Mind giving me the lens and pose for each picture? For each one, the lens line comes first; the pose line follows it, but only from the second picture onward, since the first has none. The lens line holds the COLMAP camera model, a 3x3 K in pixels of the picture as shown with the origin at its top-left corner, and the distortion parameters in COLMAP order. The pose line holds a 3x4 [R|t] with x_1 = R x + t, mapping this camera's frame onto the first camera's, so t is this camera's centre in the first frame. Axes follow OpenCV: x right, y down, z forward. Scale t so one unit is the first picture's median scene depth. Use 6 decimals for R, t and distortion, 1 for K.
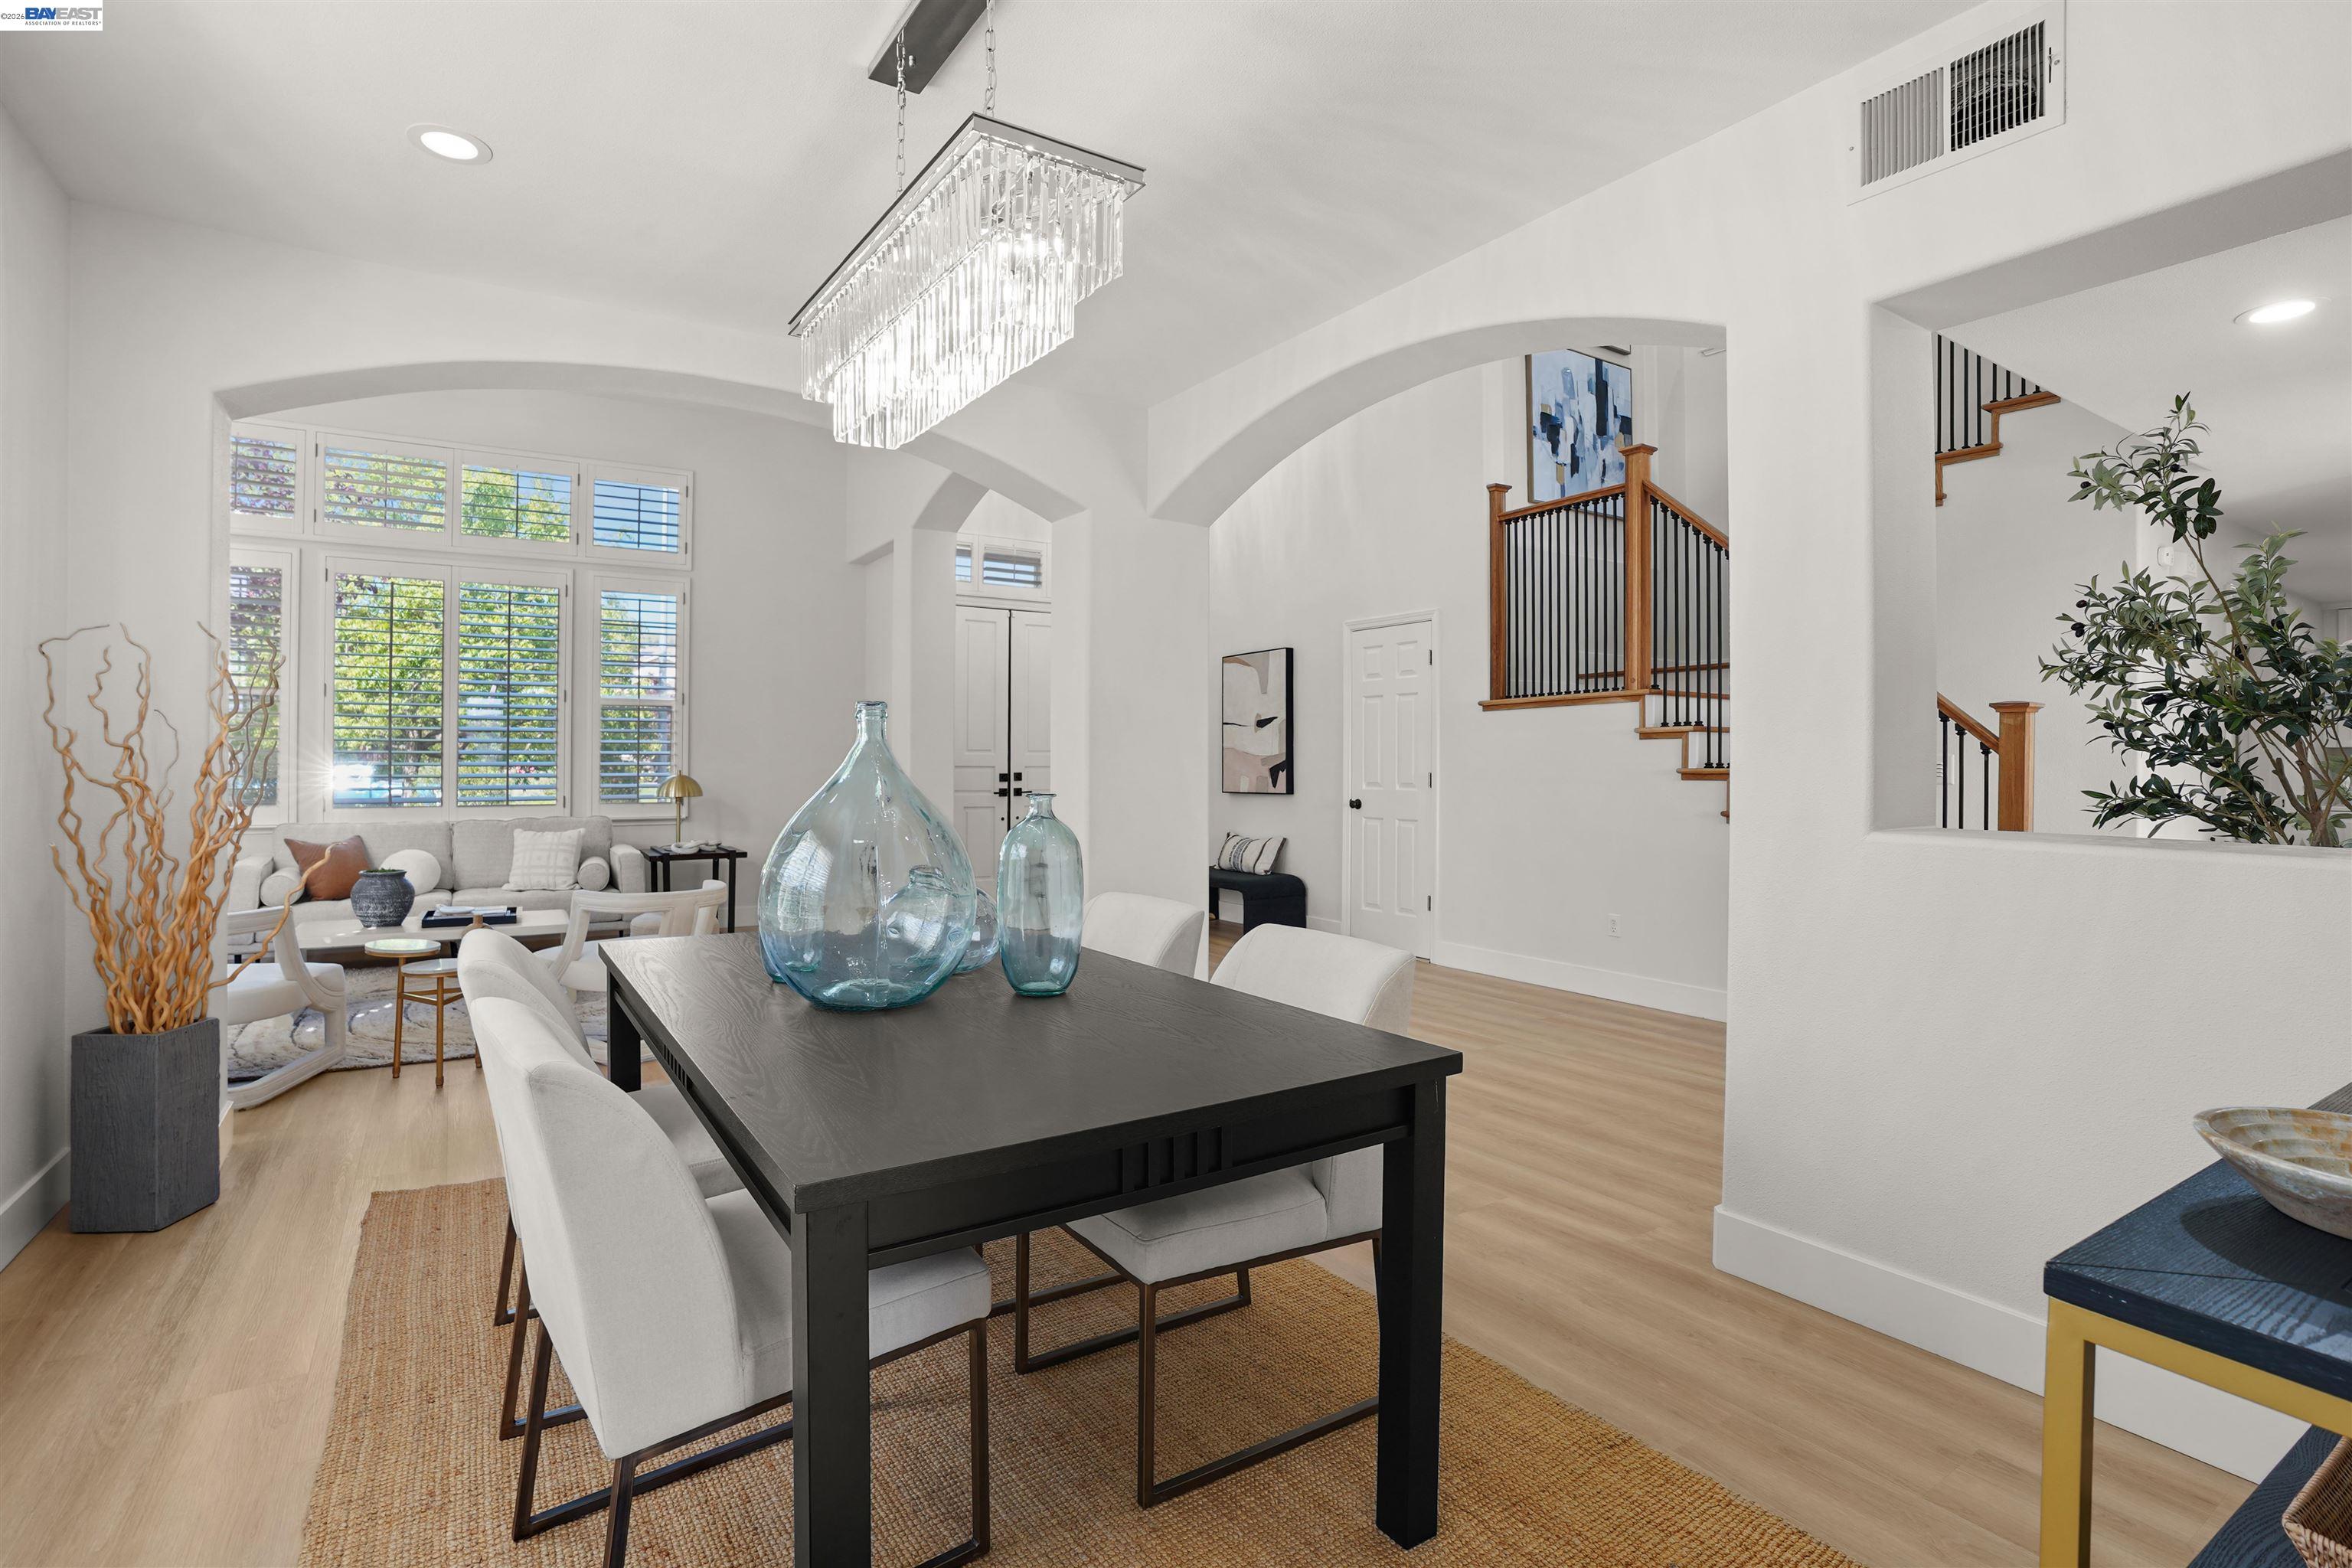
lens RADIAL K [[1148.6, 0, 1176.0], [0, 1148.6, 784.0], [0, 0, 1]] dist [-0.033540, 0.000137]
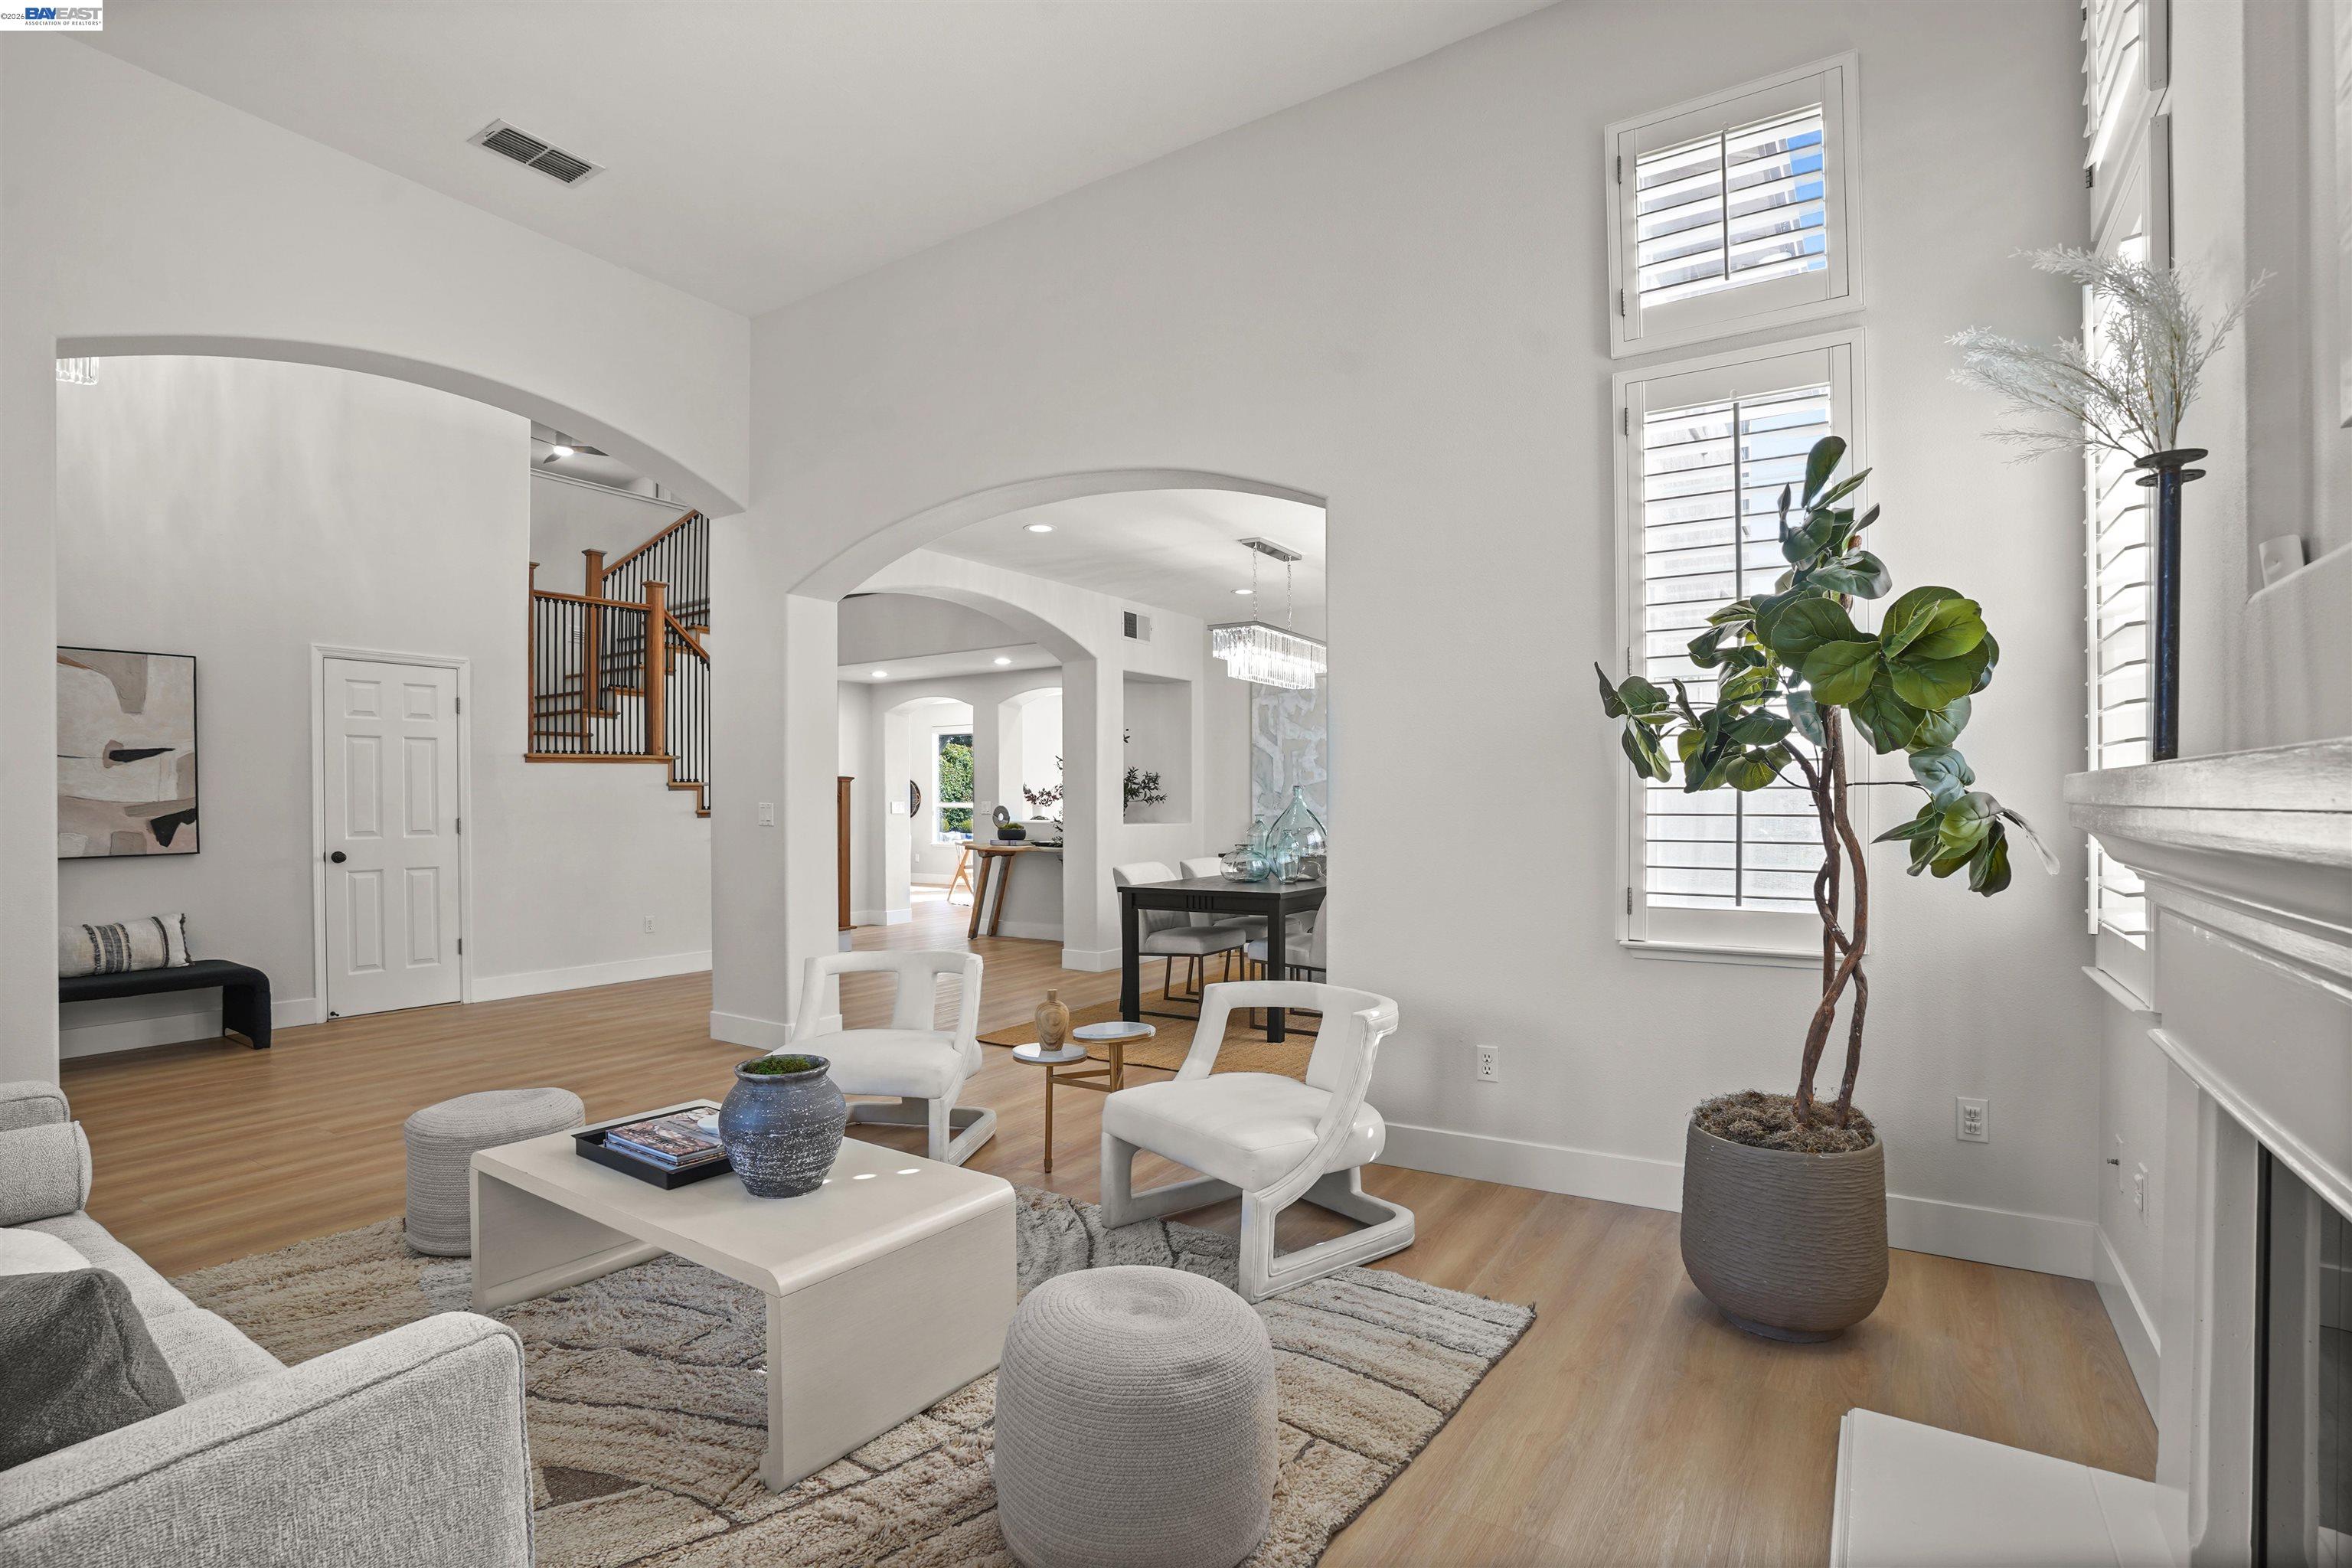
lens RADIAL K [[1082.4, 0, 1172.5], [0, 1082.4, 808.7], [0, 0, 1]] dist [-0.000349, 0.000014]
pose [[-0.396916, 0.000200, 0.917855, -1.063098], [0.029454, 0.999488, 0.012520, -0.013979], [-0.917382, 0.032004, -0.396718, 0.928739]]
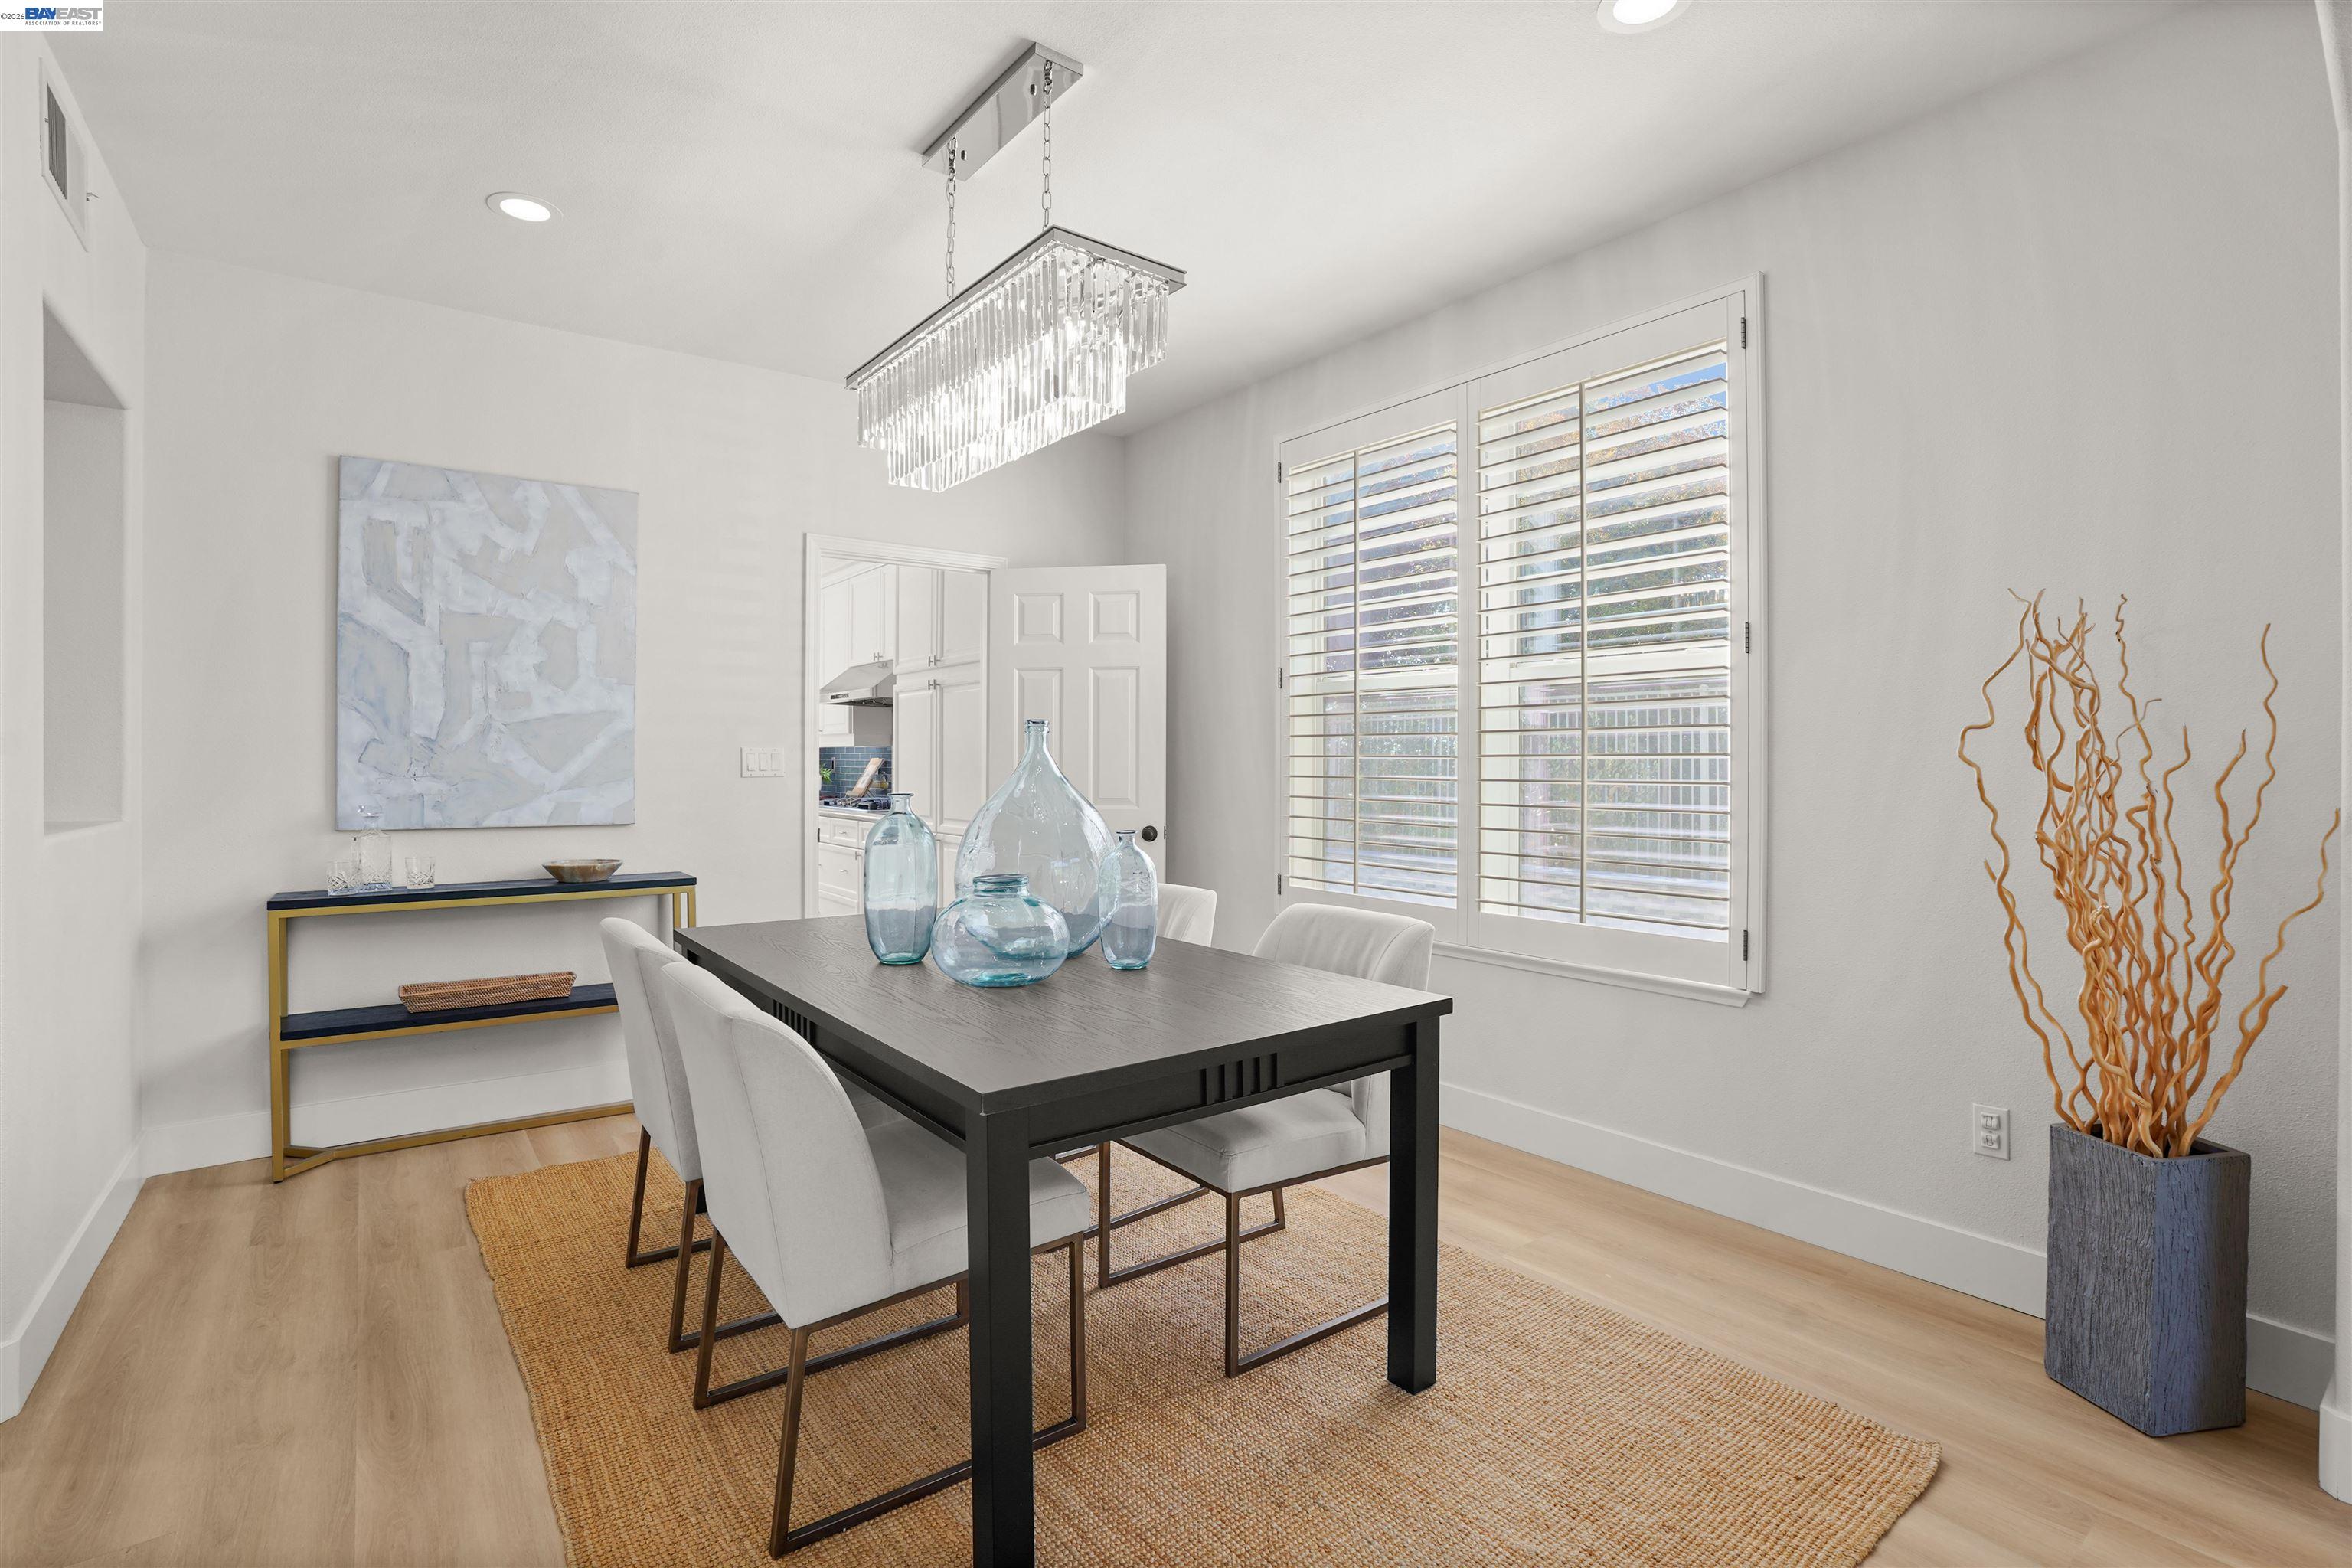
lens RADIAL K [[1131.3, 0, 1180.7], [0, 1131.3, 758.4], [0, 0, 1]] dist [-0.033621, -0.000058]
pose [[-0.998202, 0.003110, -0.059861, -0.136041], [0.001606, 0.999683, 0.025145, -0.017202], [0.059920, 0.025003, -0.997890, 0.860188]]
